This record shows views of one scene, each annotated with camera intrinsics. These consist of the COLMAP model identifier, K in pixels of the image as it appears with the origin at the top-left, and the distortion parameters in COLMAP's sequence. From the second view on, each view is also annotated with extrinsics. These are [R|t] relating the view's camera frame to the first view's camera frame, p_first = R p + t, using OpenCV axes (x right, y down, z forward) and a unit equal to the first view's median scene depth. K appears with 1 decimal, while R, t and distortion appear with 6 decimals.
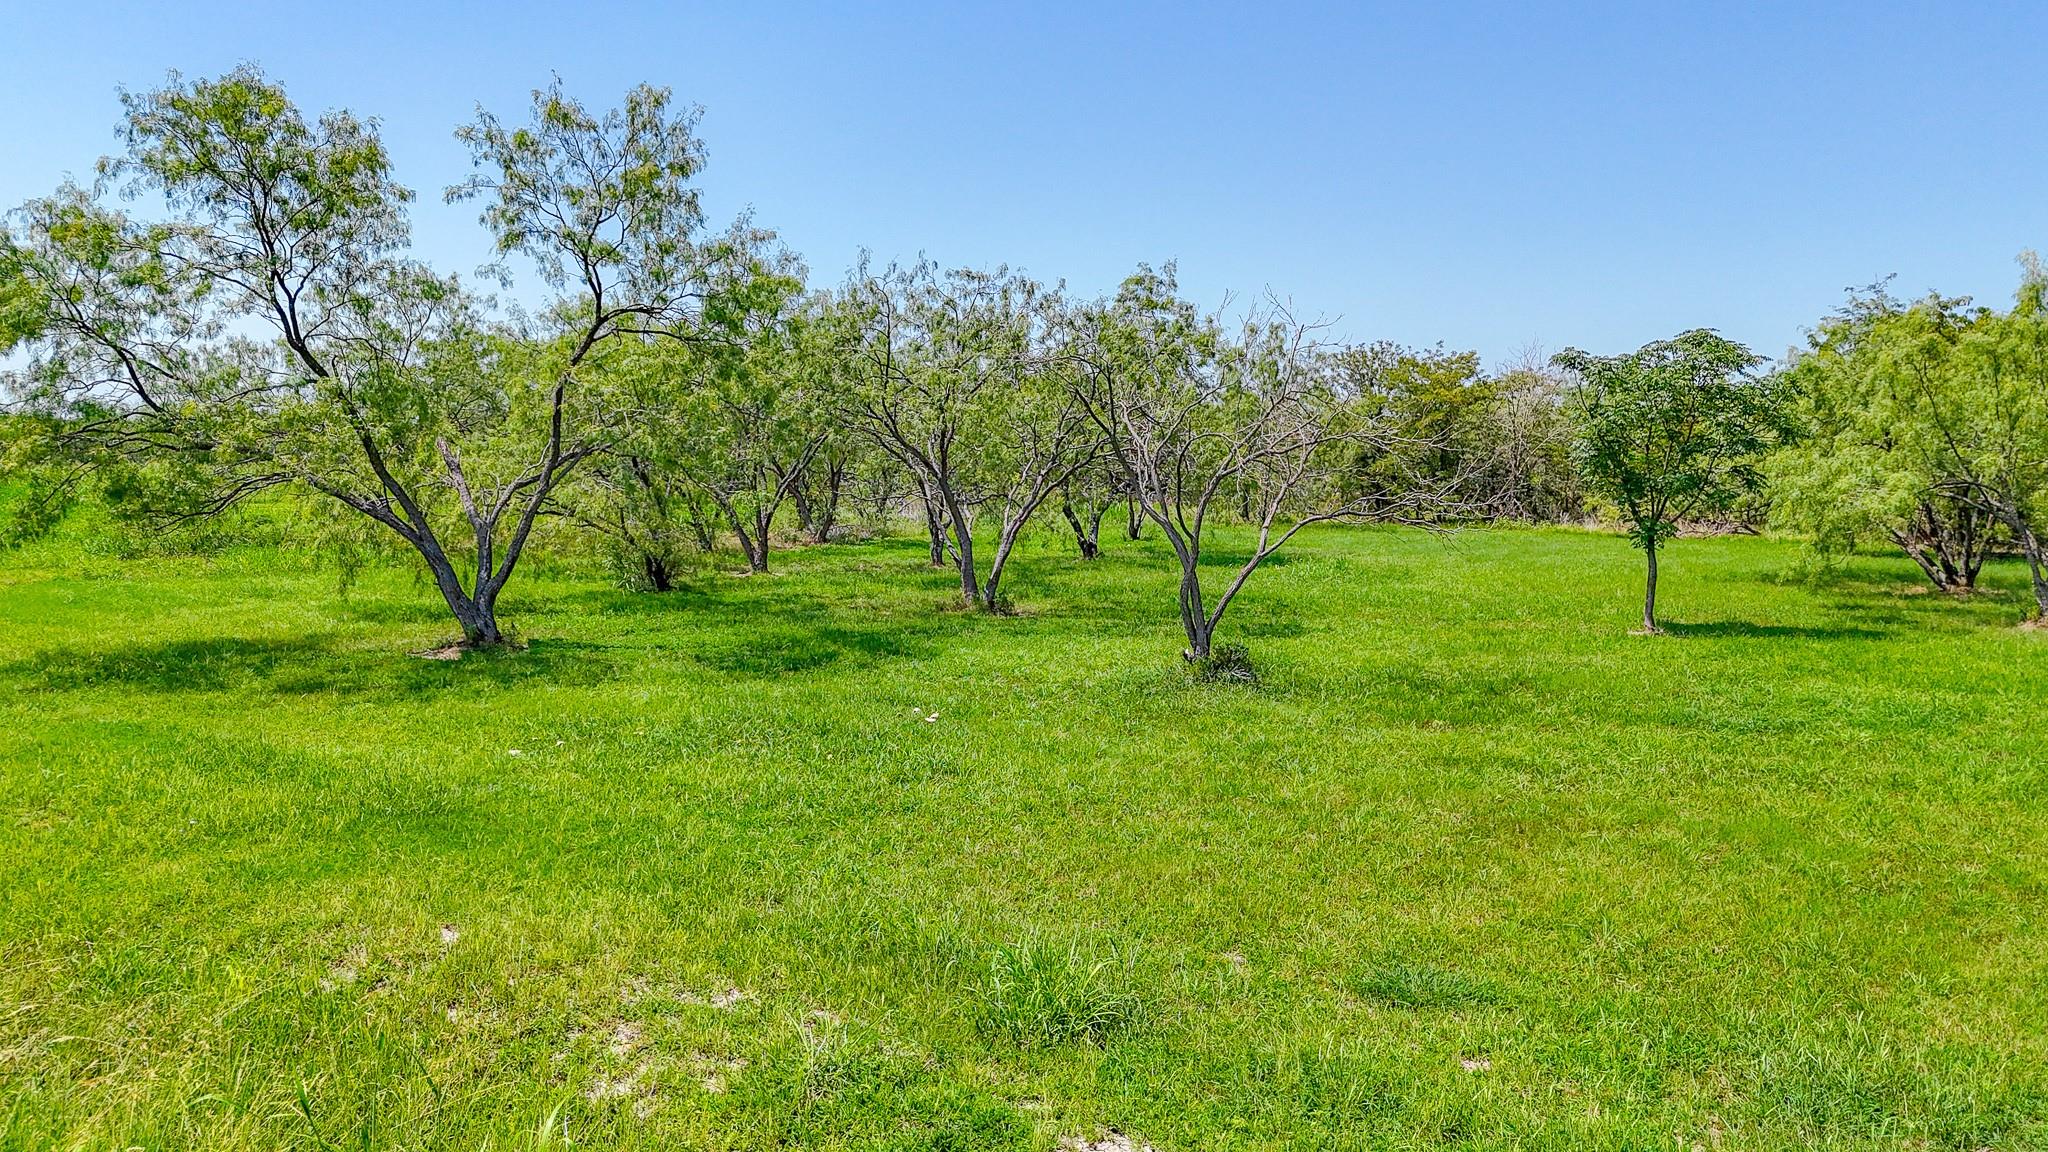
lens RADIAL K [[1486.6, 0, 1010.5], [0, 1486.6, 576.1], [0, 0, 1]] dist [0.095716, -0.125036]
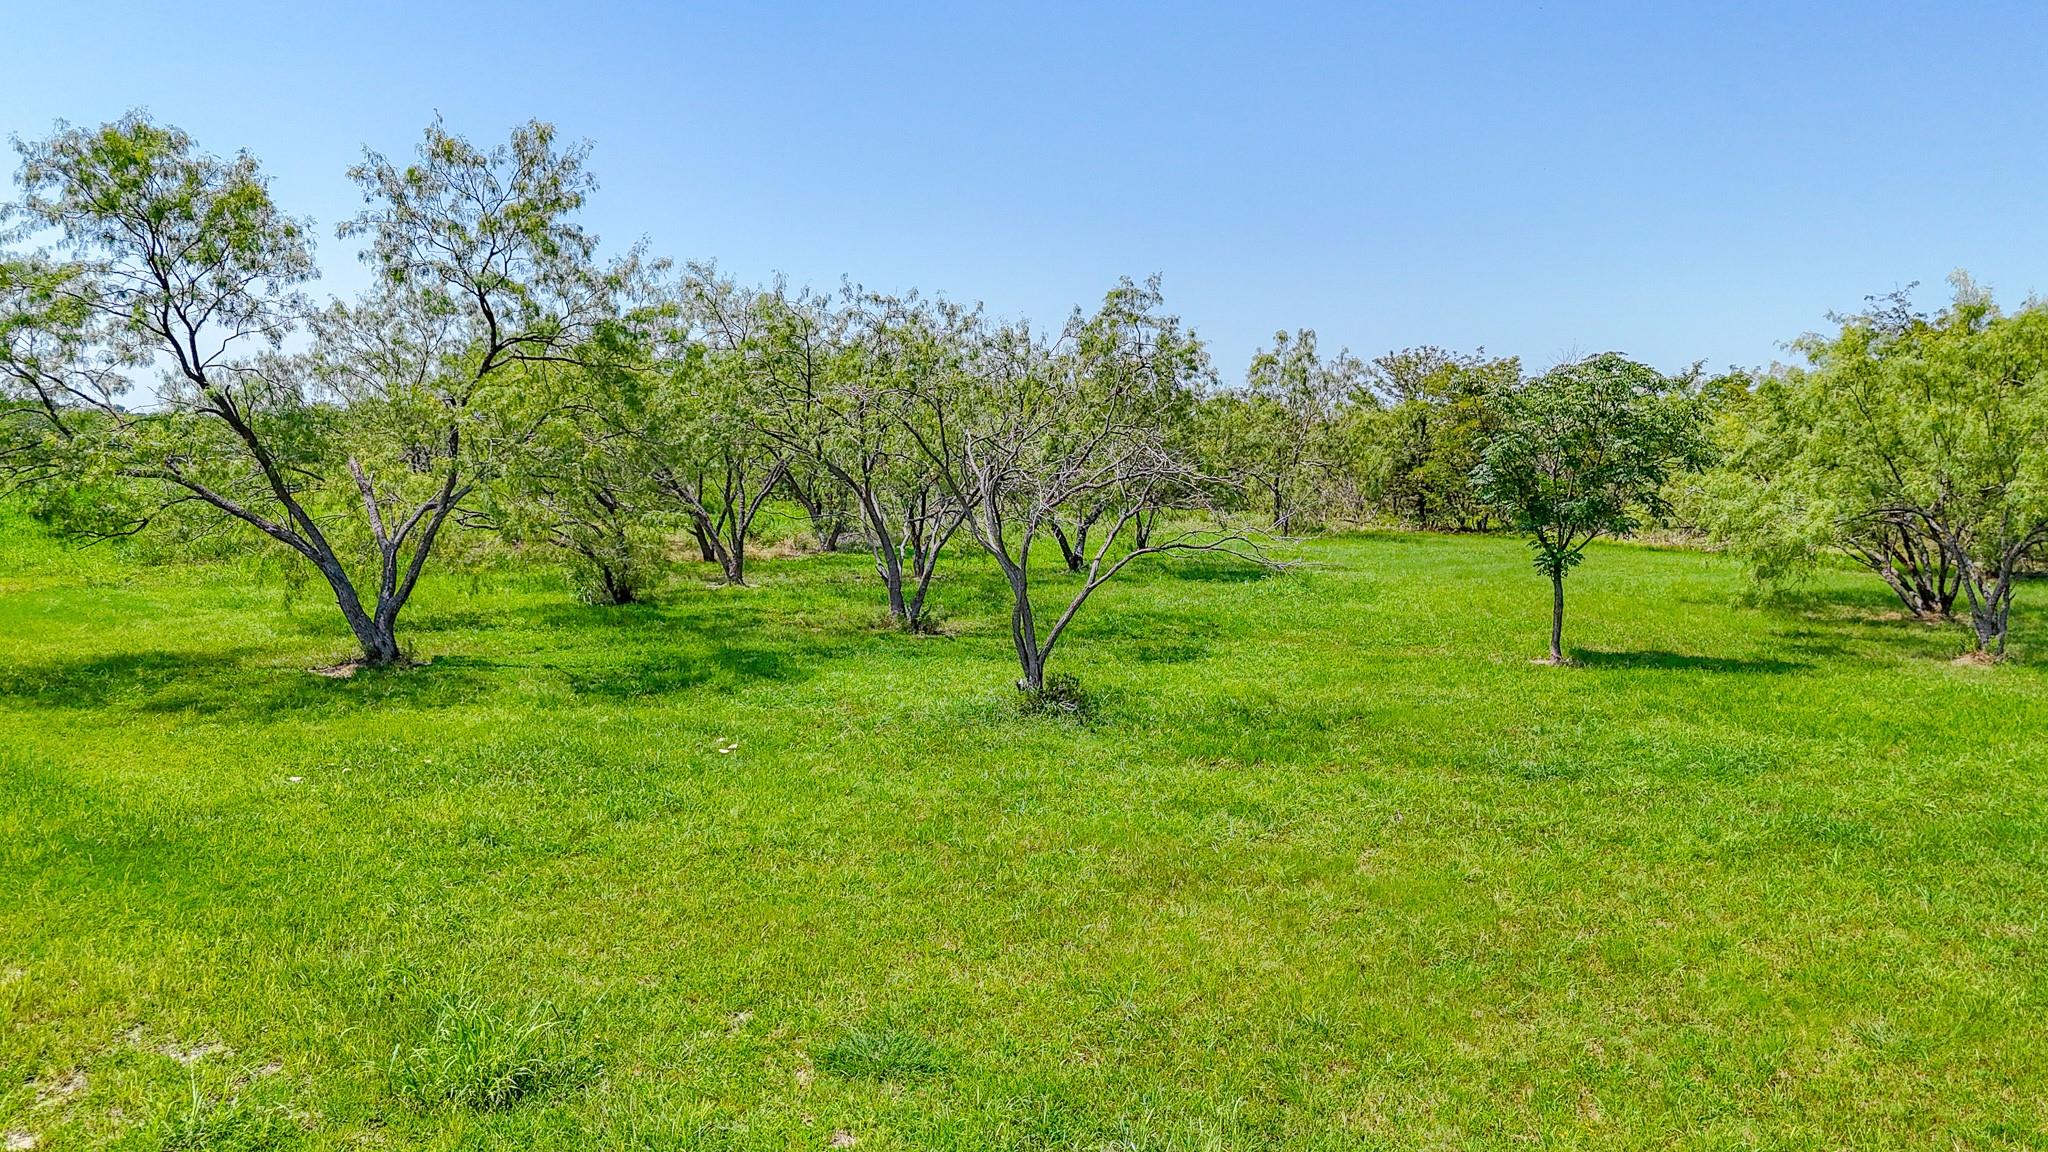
lens RADIAL K [[1486.6, 0, 1010.5], [0, 1486.6, 576.1], [0, 0, 1]] dist [0.095716, -0.125036]
pose [[0.997132, 0.008333, -0.075225, 0.143634], [-0.008174, 0.999964, 0.002416, -0.017677], [0.075243, -0.001794, 0.997164, -0.003649]]
